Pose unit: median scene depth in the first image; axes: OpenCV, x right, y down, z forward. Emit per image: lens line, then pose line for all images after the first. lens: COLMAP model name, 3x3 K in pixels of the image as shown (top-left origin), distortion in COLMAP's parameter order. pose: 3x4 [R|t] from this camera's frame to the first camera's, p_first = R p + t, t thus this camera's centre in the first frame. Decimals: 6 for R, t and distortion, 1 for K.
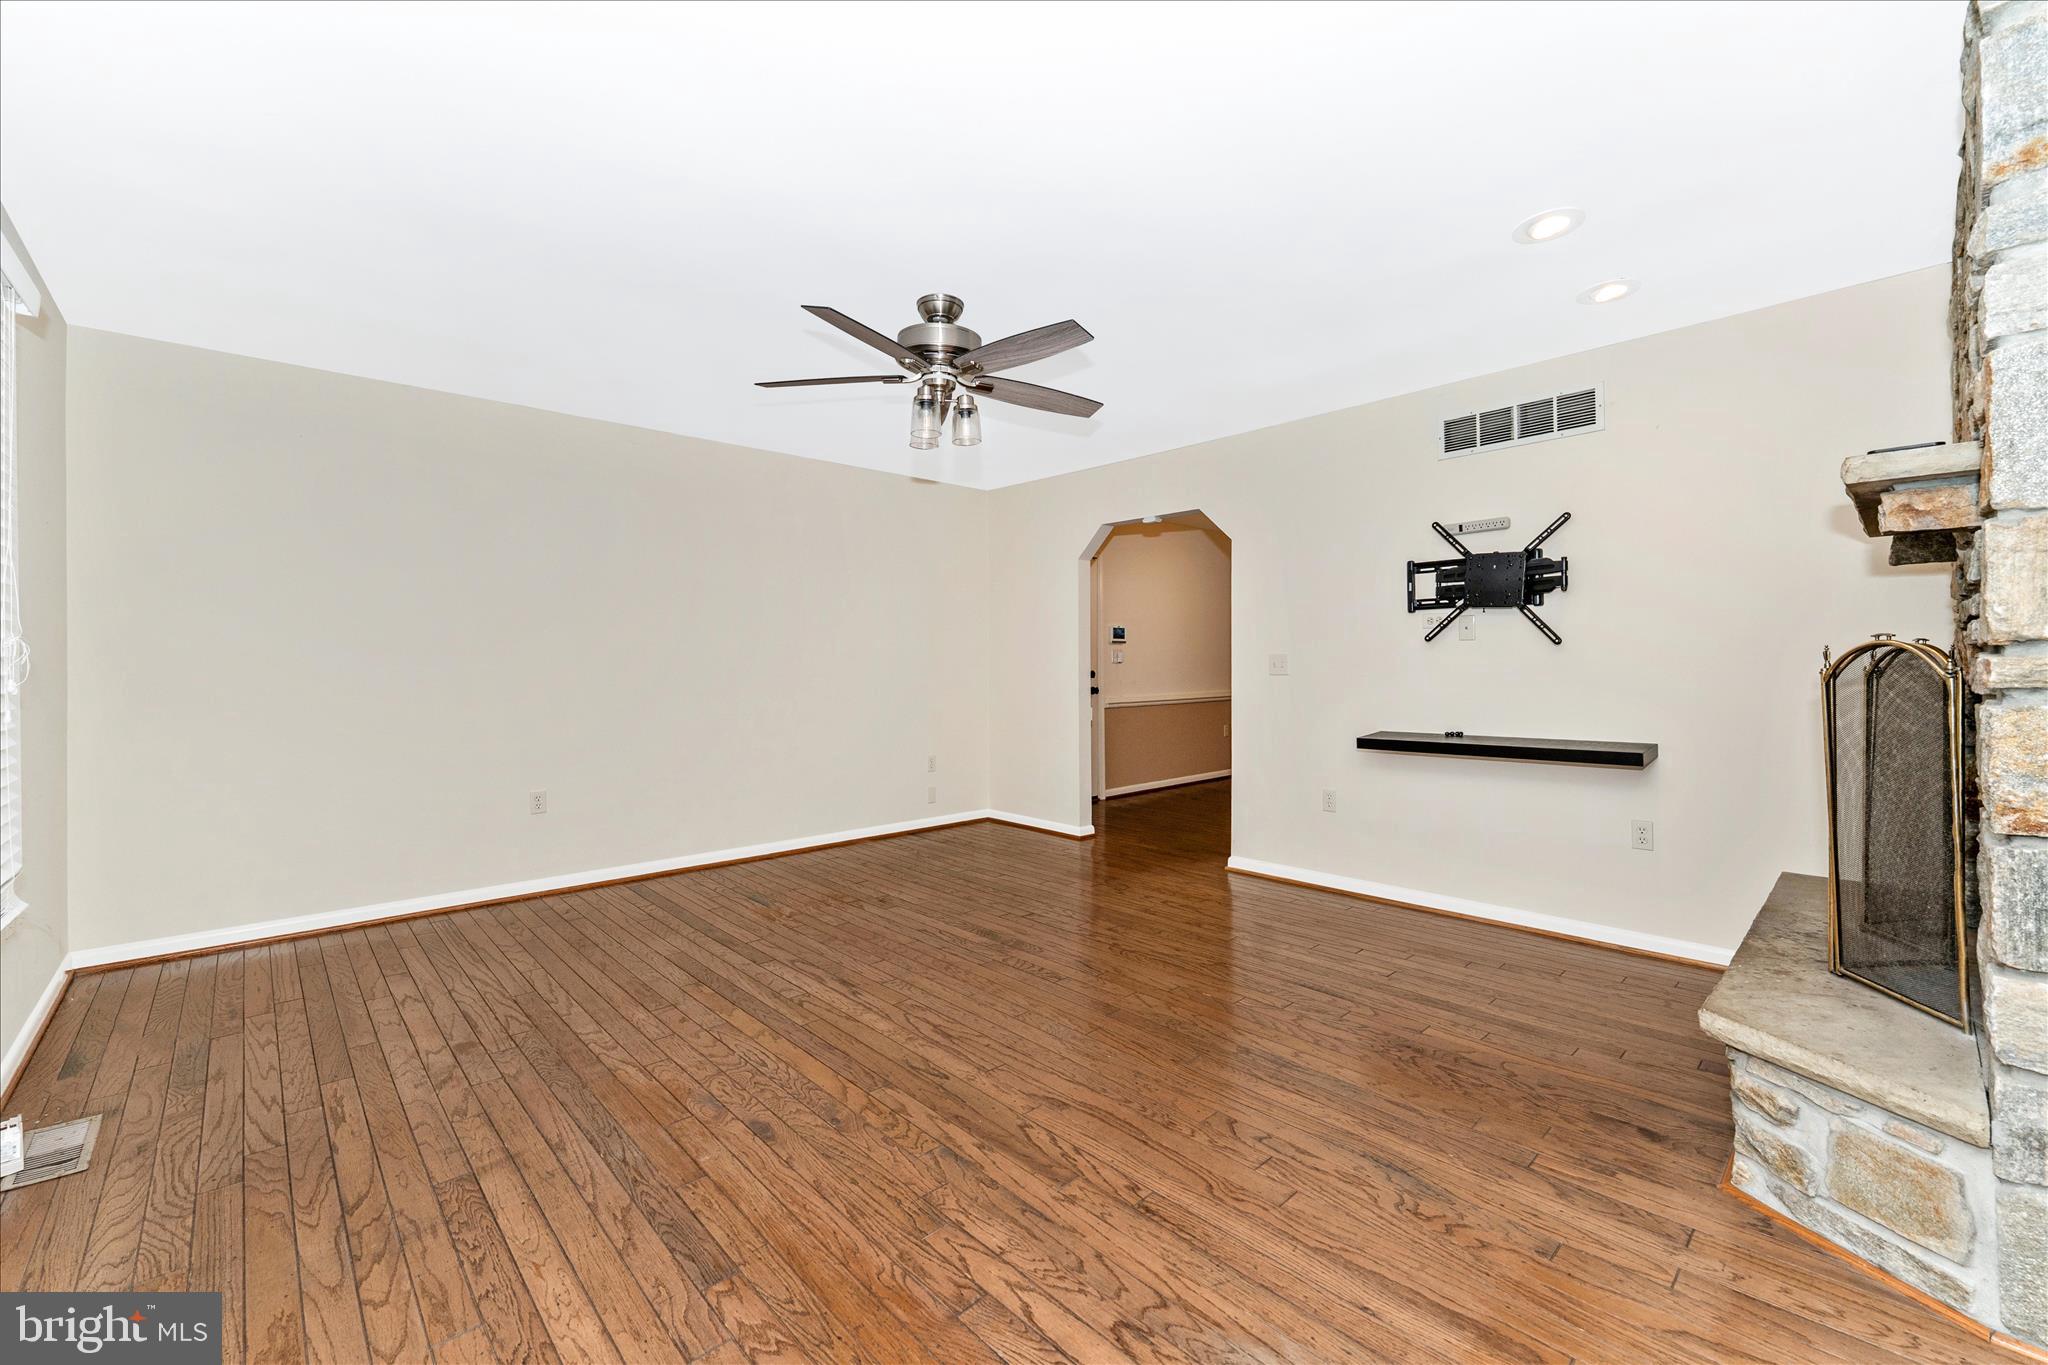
lens RADIAL K [[836.5, 0, 1031.9], [0, 836.5, 629.3], [0, 0, 1]] dist [-0.003192, -0.000147]
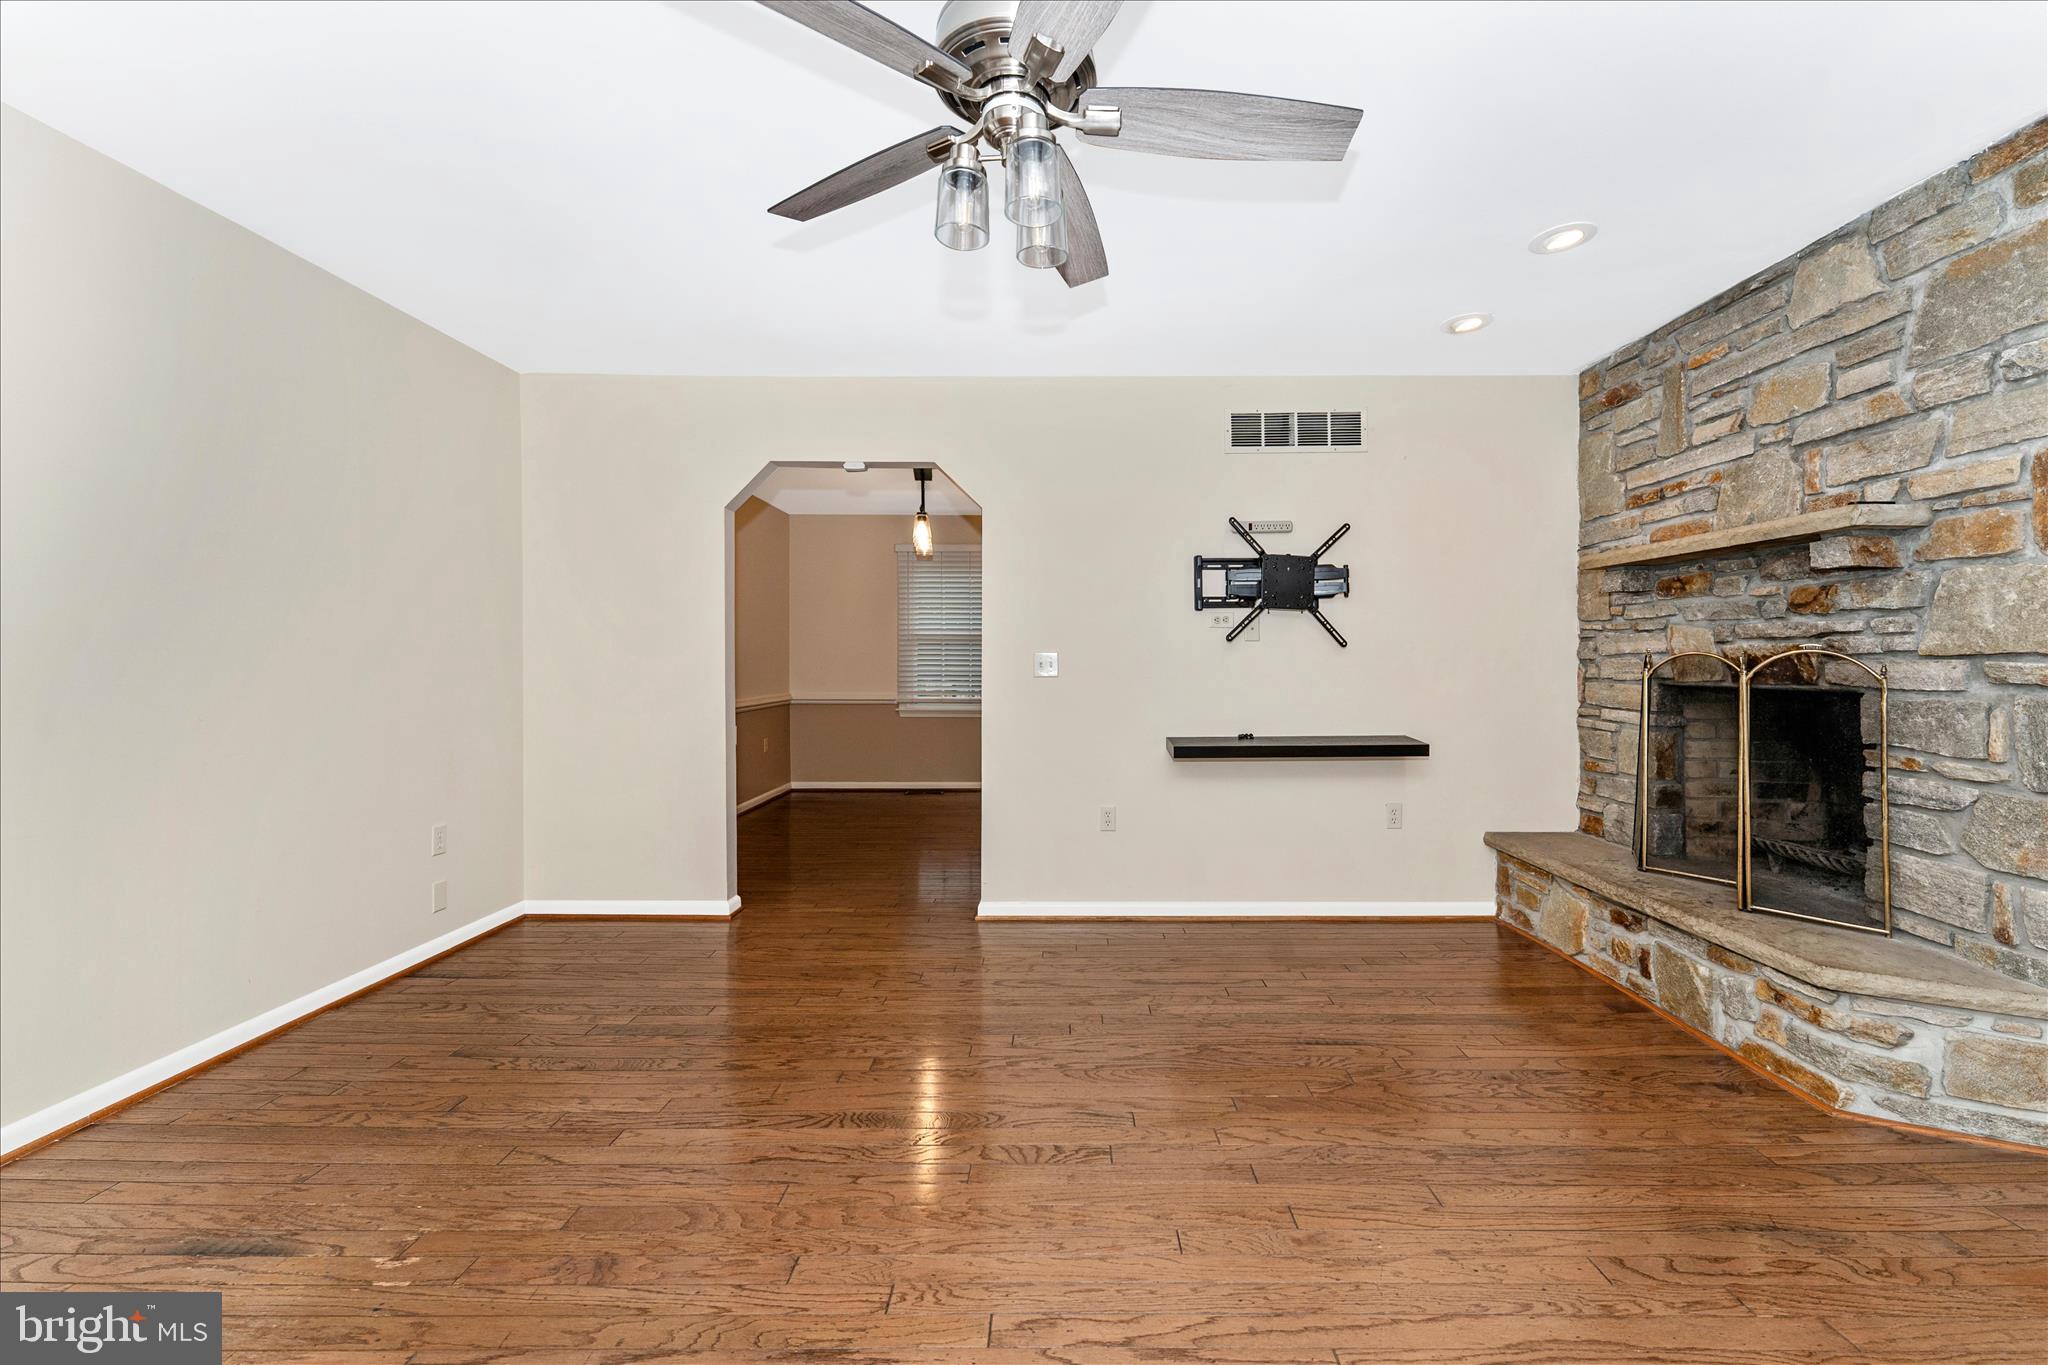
lens RADIAL K [[857.8, 0, 1062.1], [0, 857.8, 661.0], [0, 0, 1]] dist [0.000373, 0.000068]
pose [[0.688016, 0.006507, 0.725666, -0.490120], [-0.033194, 0.999195, 0.022513, 0.028335], [-0.724935, -0.039577, 0.687679, 0.611705]]
